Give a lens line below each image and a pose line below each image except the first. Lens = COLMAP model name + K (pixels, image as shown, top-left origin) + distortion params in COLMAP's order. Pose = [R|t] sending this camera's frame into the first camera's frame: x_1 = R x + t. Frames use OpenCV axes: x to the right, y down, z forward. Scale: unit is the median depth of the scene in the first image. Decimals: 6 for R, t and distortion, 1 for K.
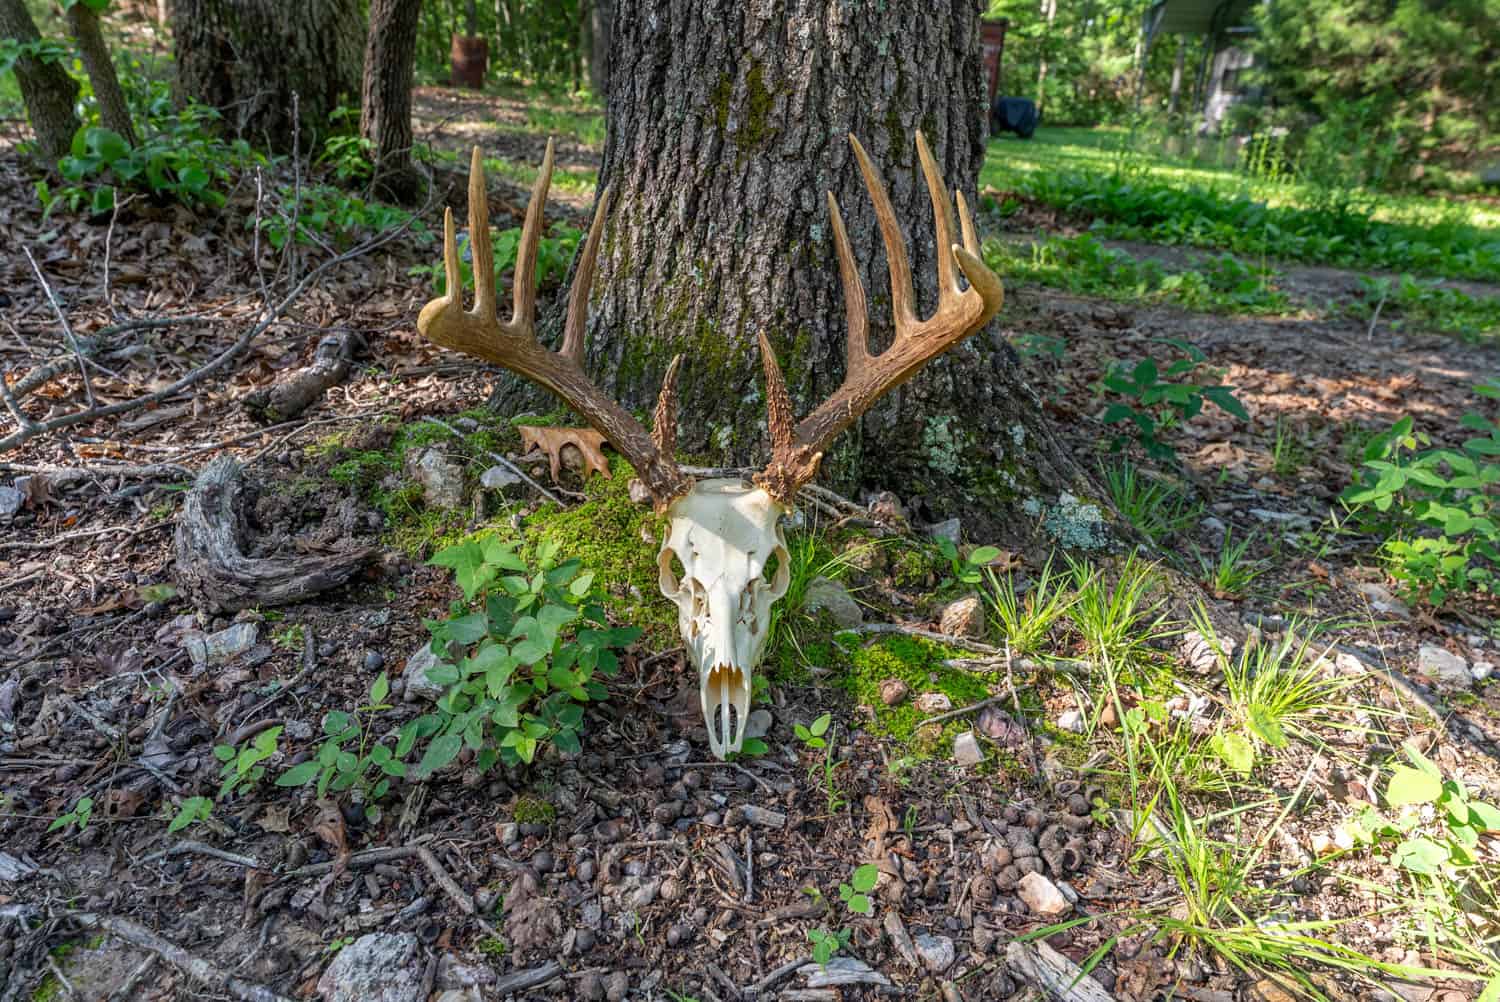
lens RADIAL K [[1017.4, 0, 735.5], [0, 1017.4, 499.5], [0, 0, 1]] dist [0.002398, 0.001760]
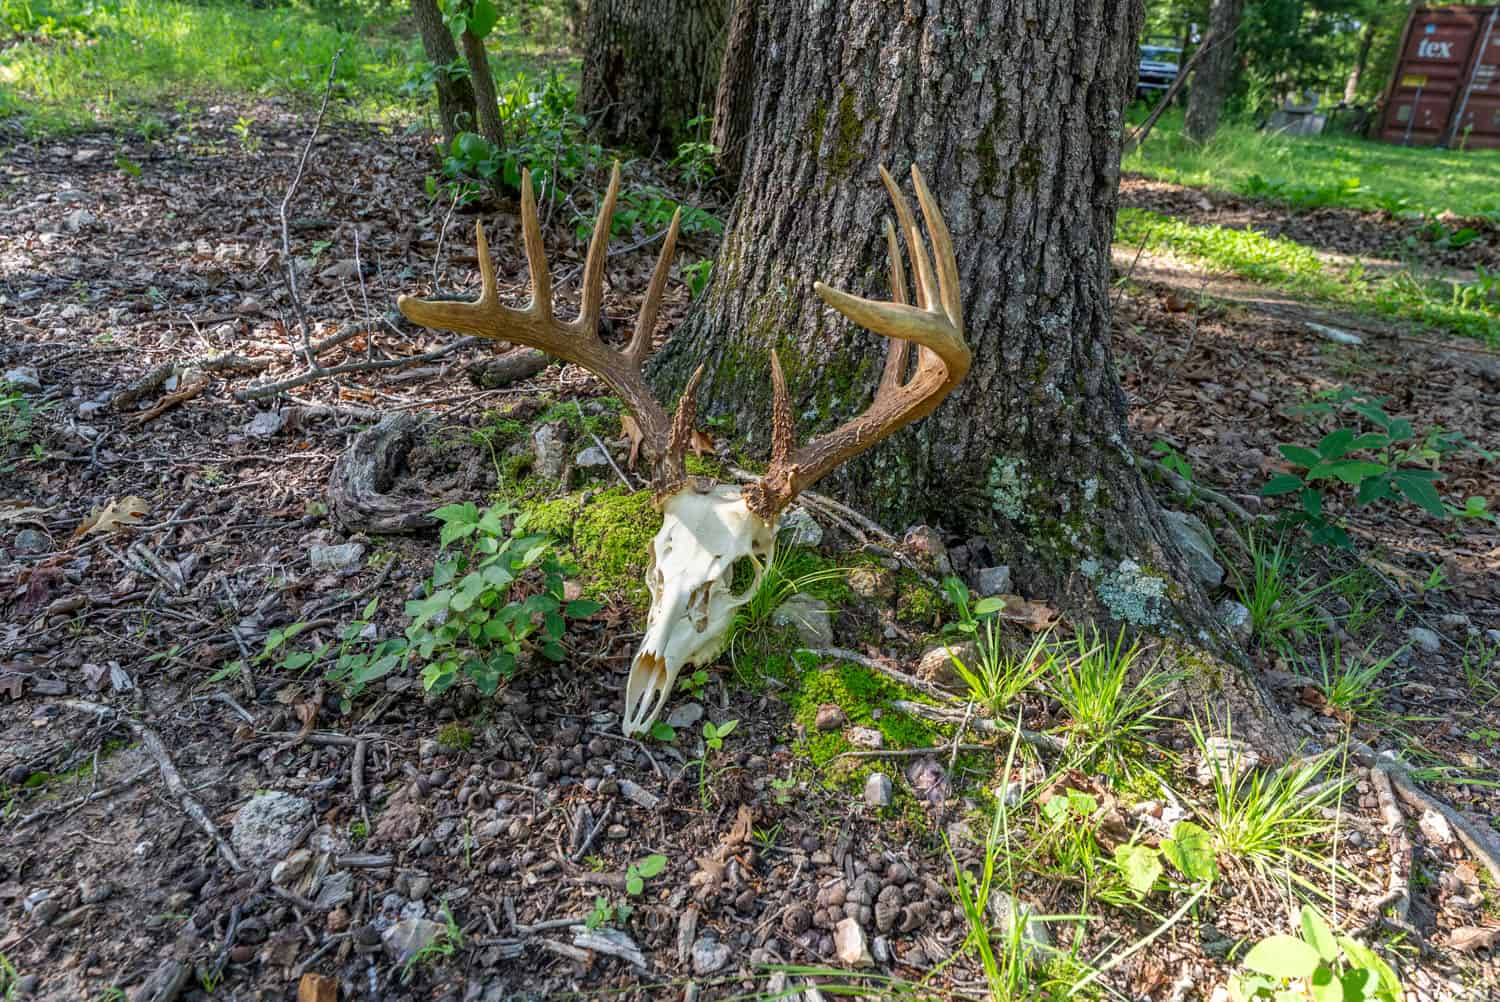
lens RADIAL K [[1017.4, 0, 735.5], [0, 1017.4, 499.5], [0, 0, 1]] dist [0.002398, 0.001760]
pose [[0.912316, 0.152729, -0.379940, 0.357155], [-0.153227, 0.987762, 0.029132, -0.033655], [0.379739, 0.031640, 0.924552, 0.021653]]
